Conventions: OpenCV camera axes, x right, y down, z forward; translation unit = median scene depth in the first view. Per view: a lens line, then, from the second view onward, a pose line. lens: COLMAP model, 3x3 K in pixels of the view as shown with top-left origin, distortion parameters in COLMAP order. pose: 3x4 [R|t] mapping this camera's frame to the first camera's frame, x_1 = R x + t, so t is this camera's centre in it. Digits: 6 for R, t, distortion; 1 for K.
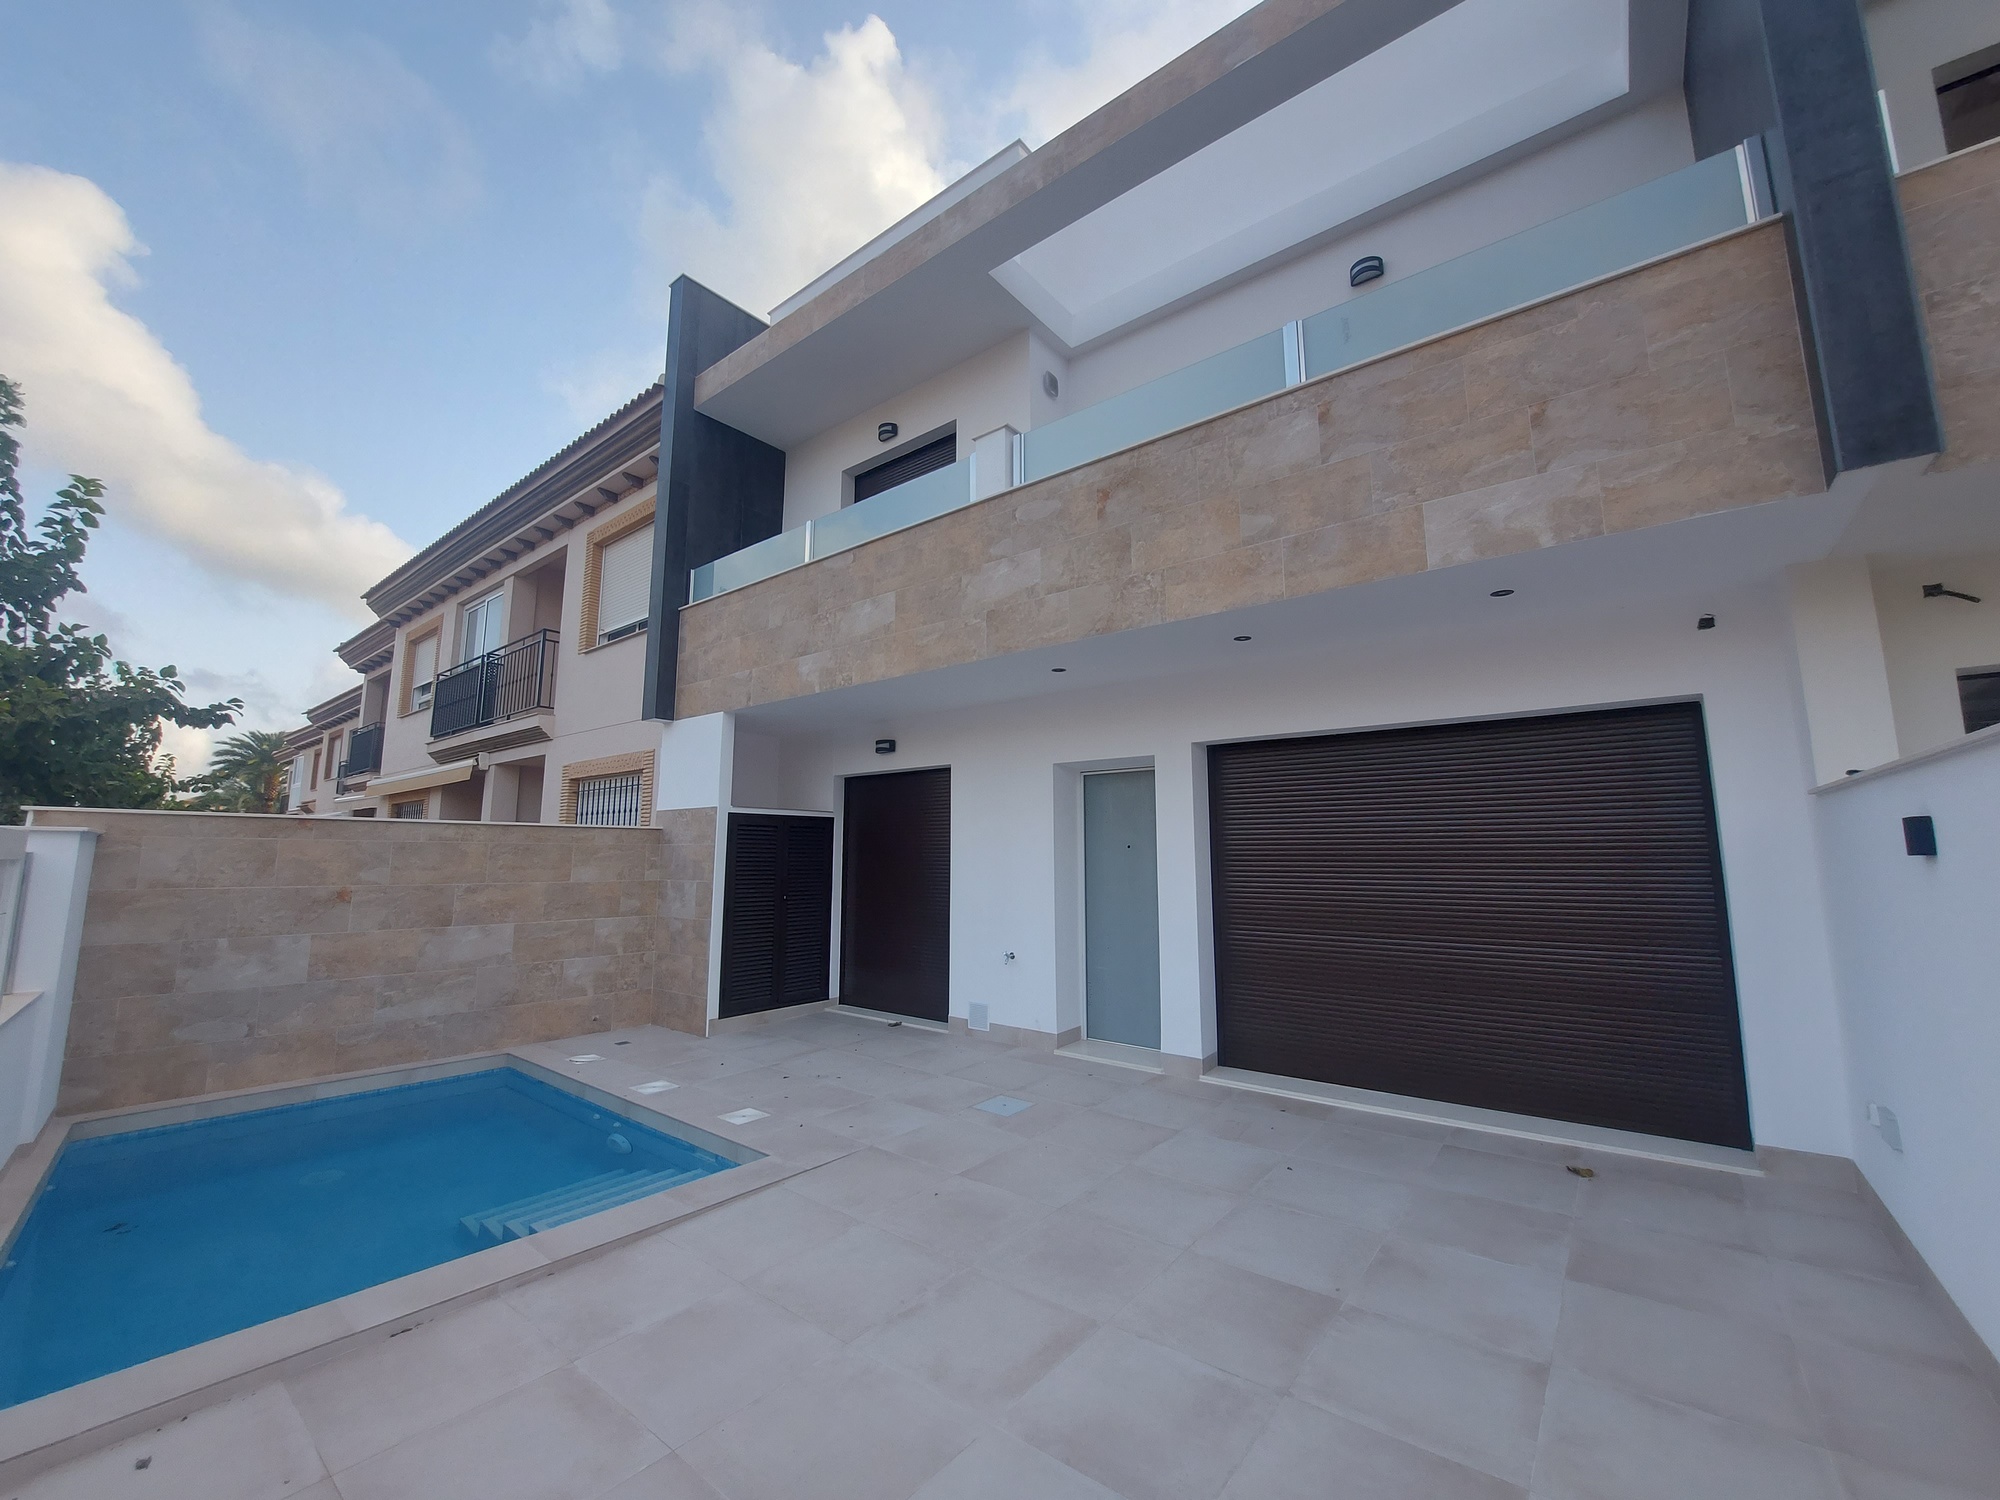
lens RADIAL K [[796.9, 0, 1002.9], [0, 796.9, 741.5], [0, 0, 1]] dist [-0.018017, 0.000853]
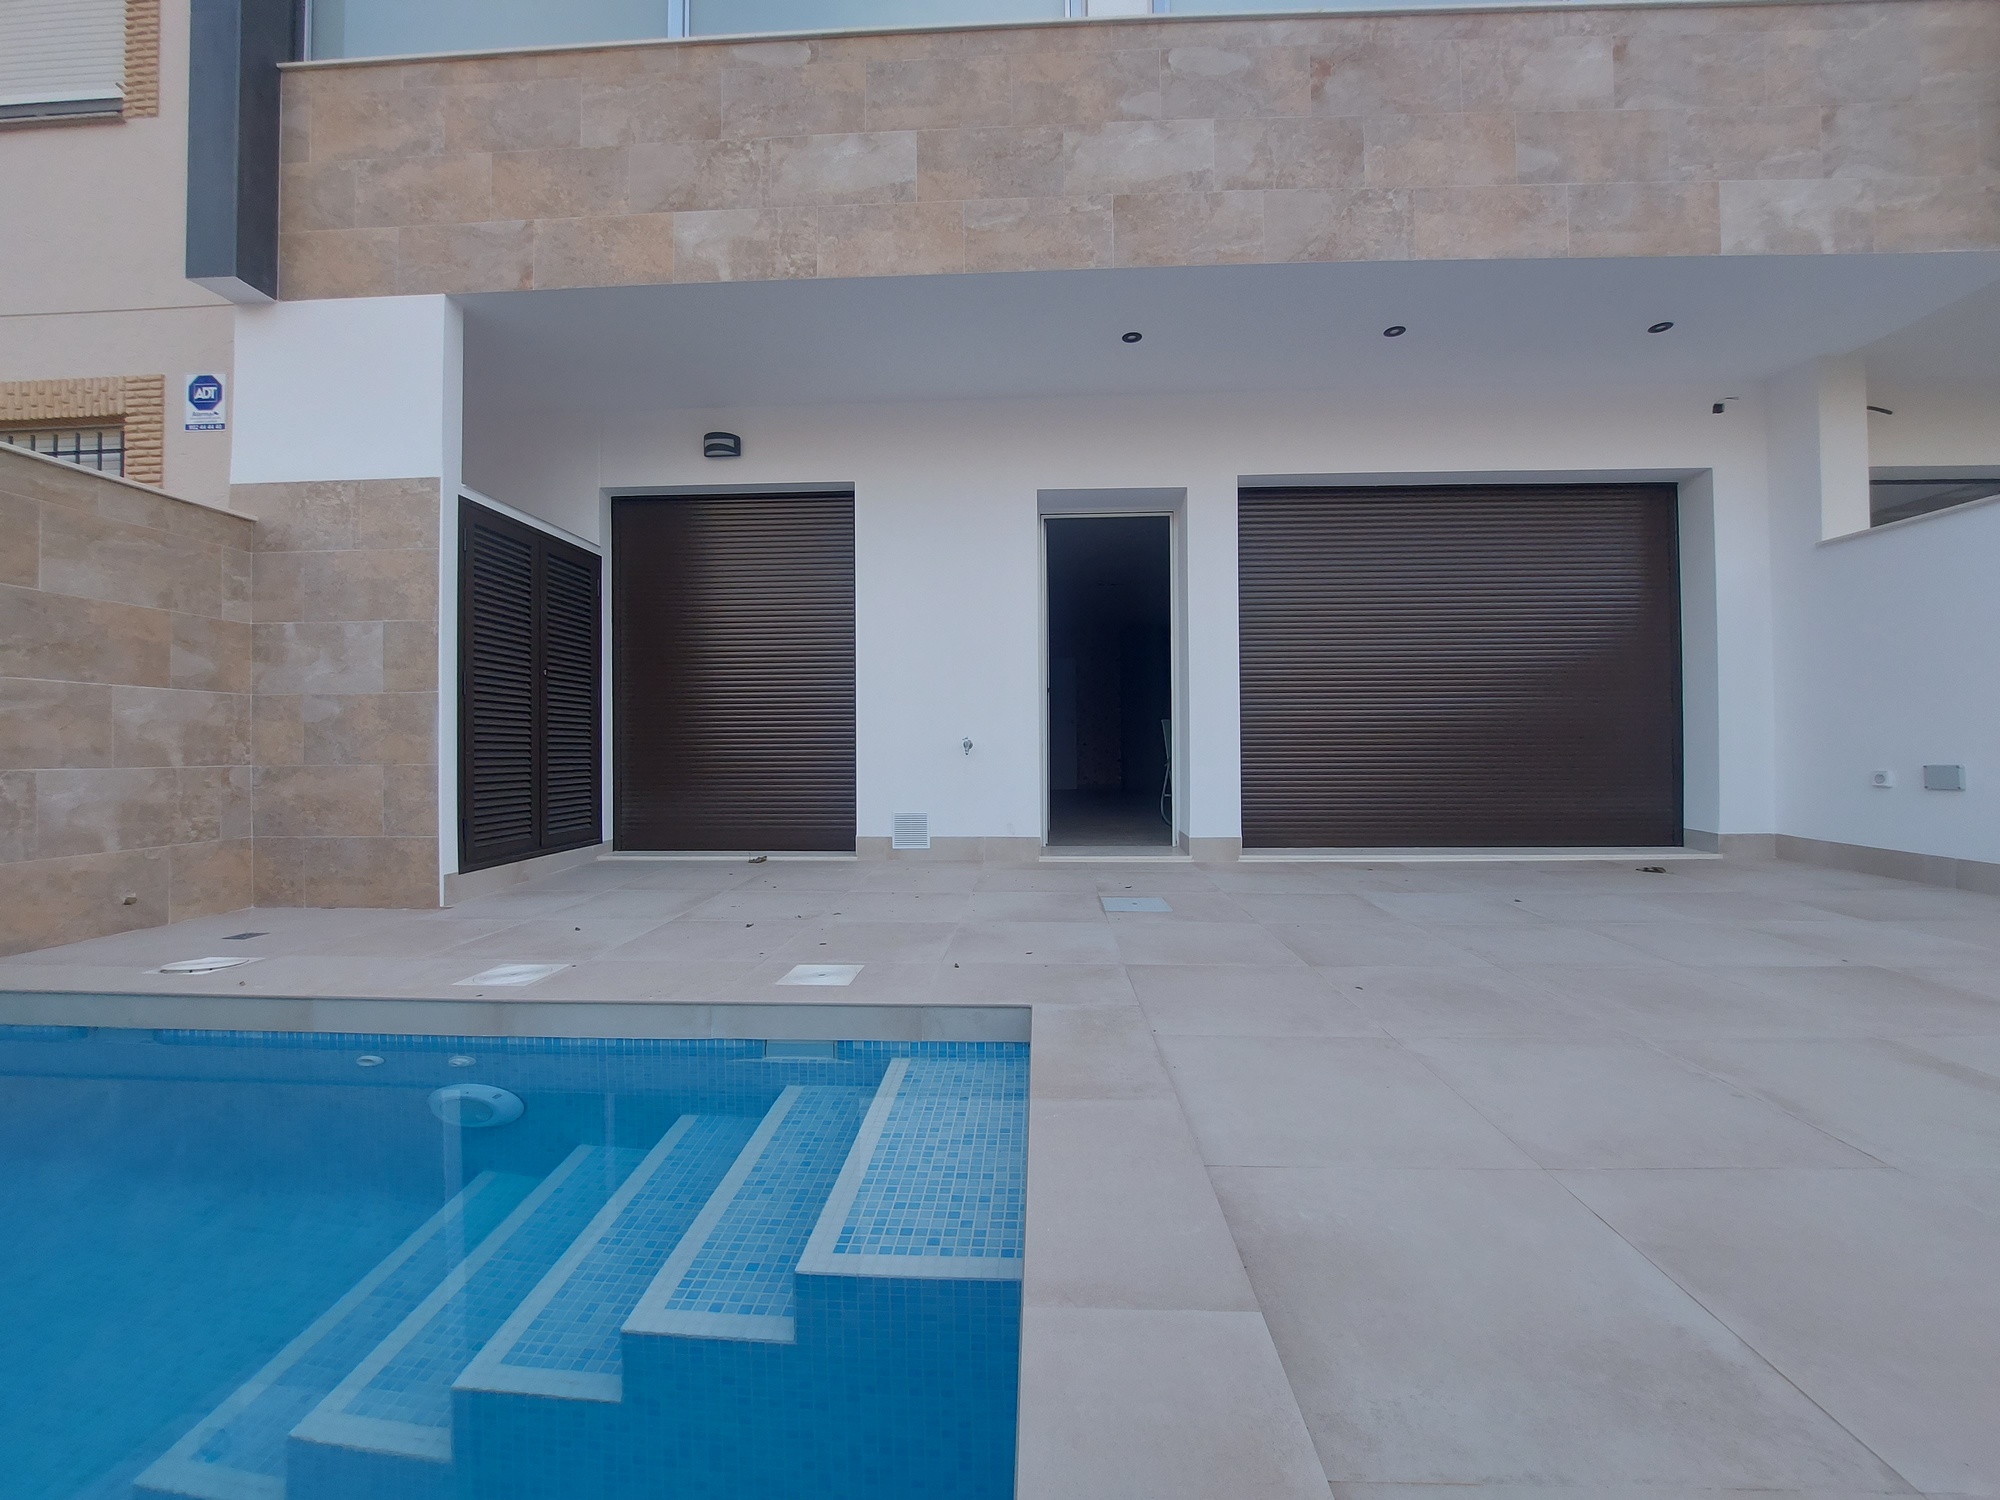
lens RADIAL K [[796.9, 0, 1002.4], [0, 796.9, 744.6], [0, 0, 1]] dist [-0.018017, 0.000853]
pose [[0.810035, 0.000129, 0.586381, -0.460992], [-0.077637, 0.991220, 0.107031, 0.216663], [-0.581219, -0.132223, 0.802933, 0.446812]]
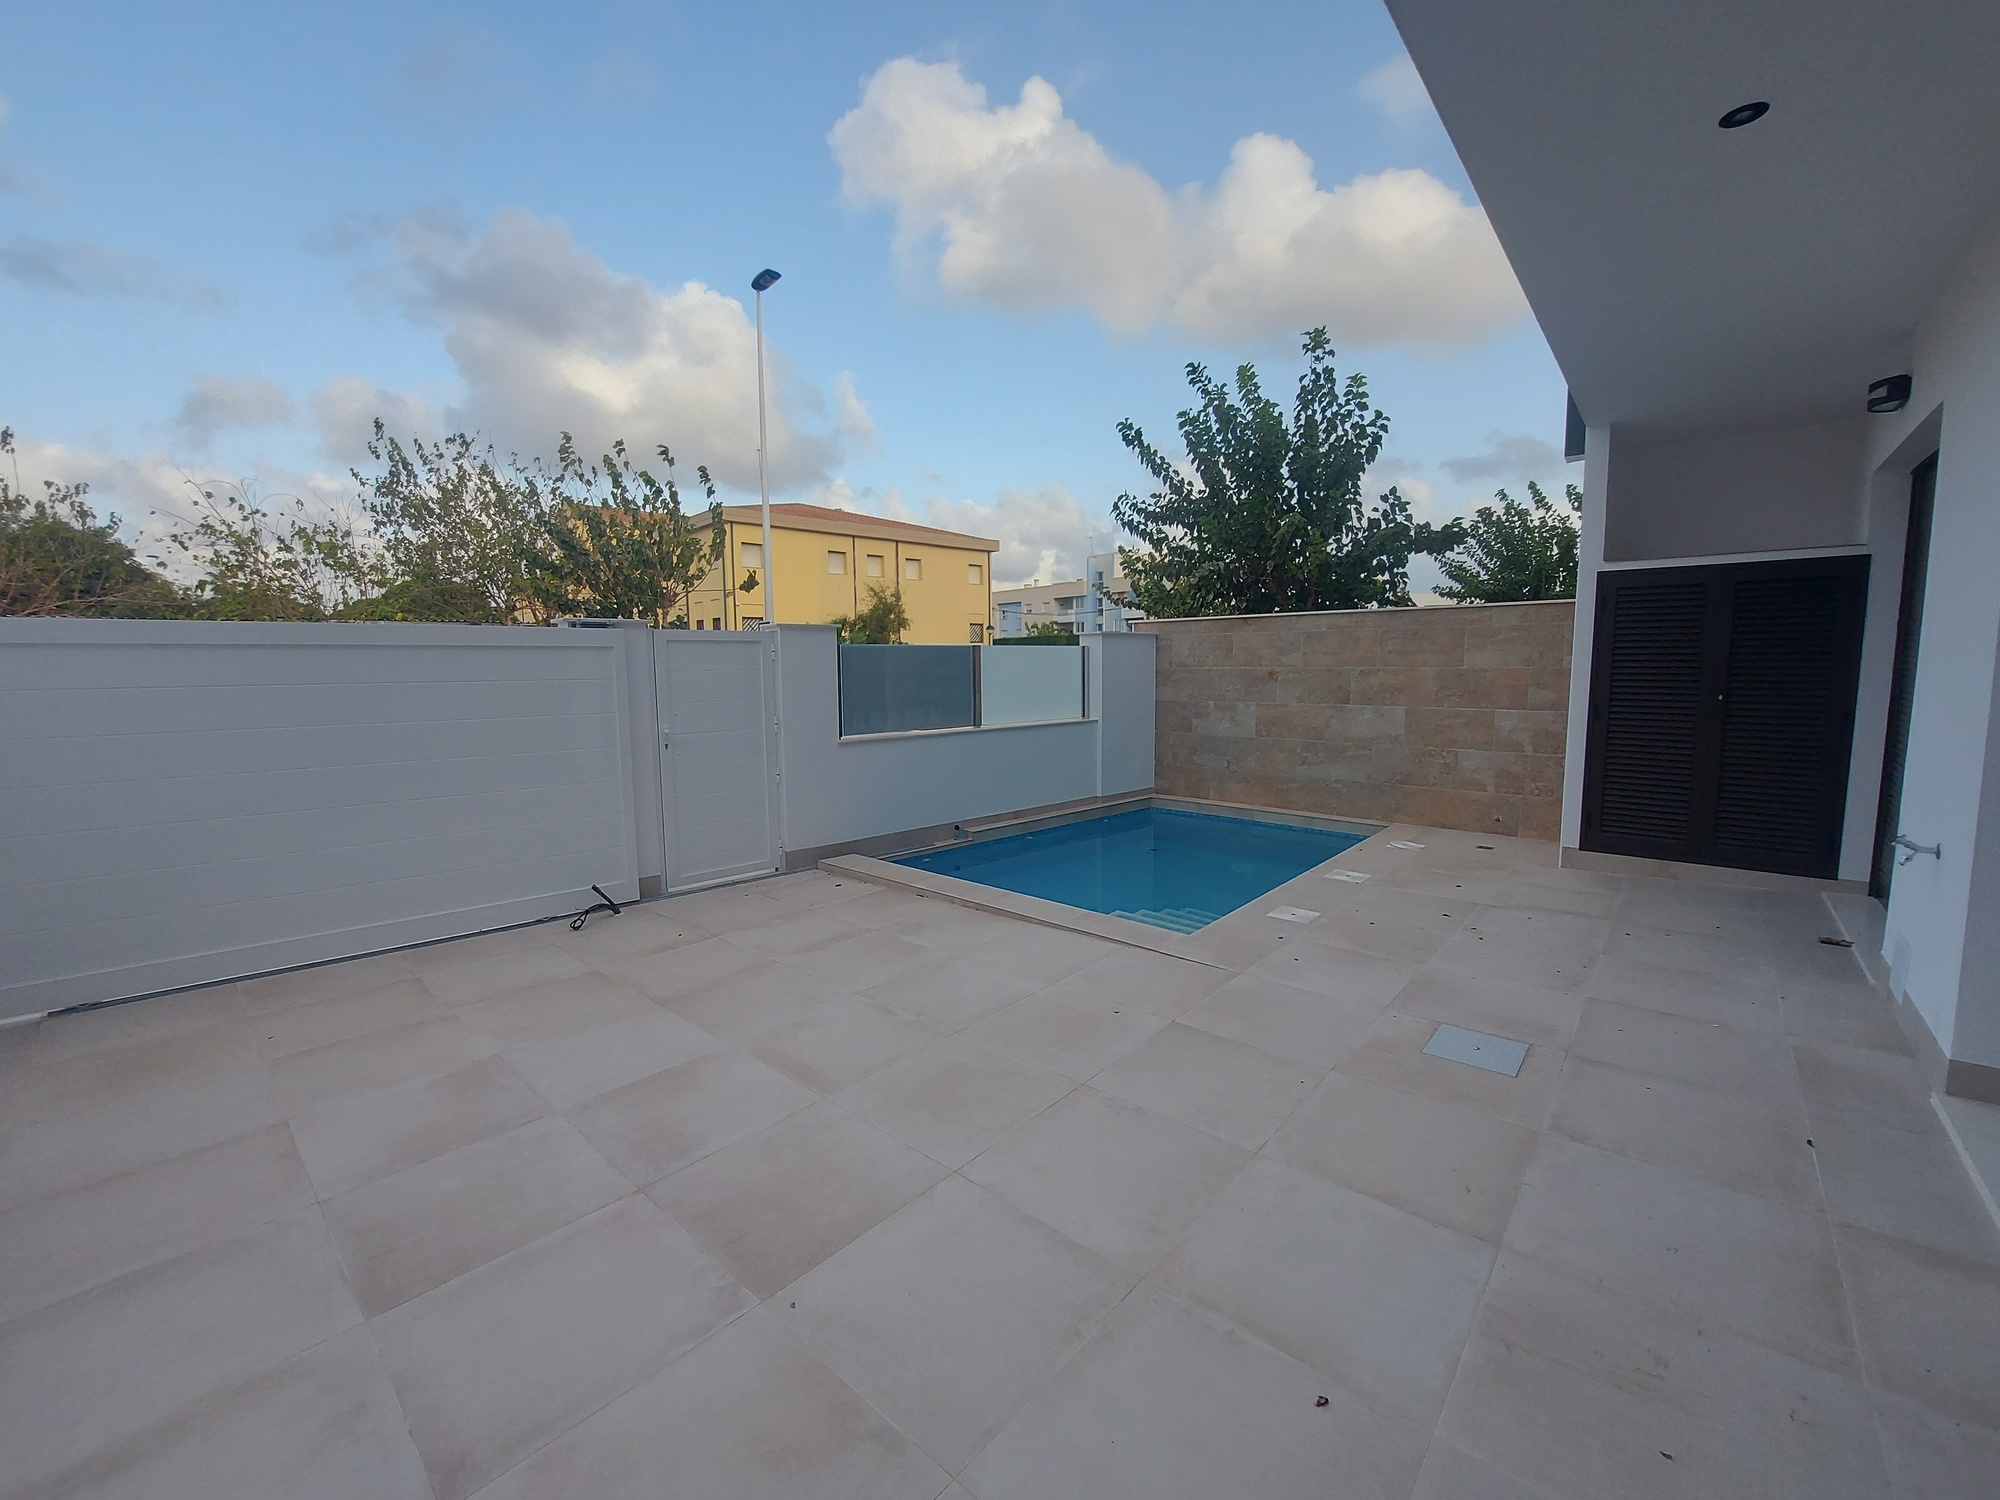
lens RADIAL K [[796.9, 0, 998.0], [0, 796.9, 735.7], [0, 0, 1]] dist [-0.018017, 0.000853]
pose [[-0.059230, 0.092293, -0.993969, 0.501561], [0.153185, 0.984764, 0.082310, 0.119882], [0.986421, -0.147386, -0.072465, 0.646520]]
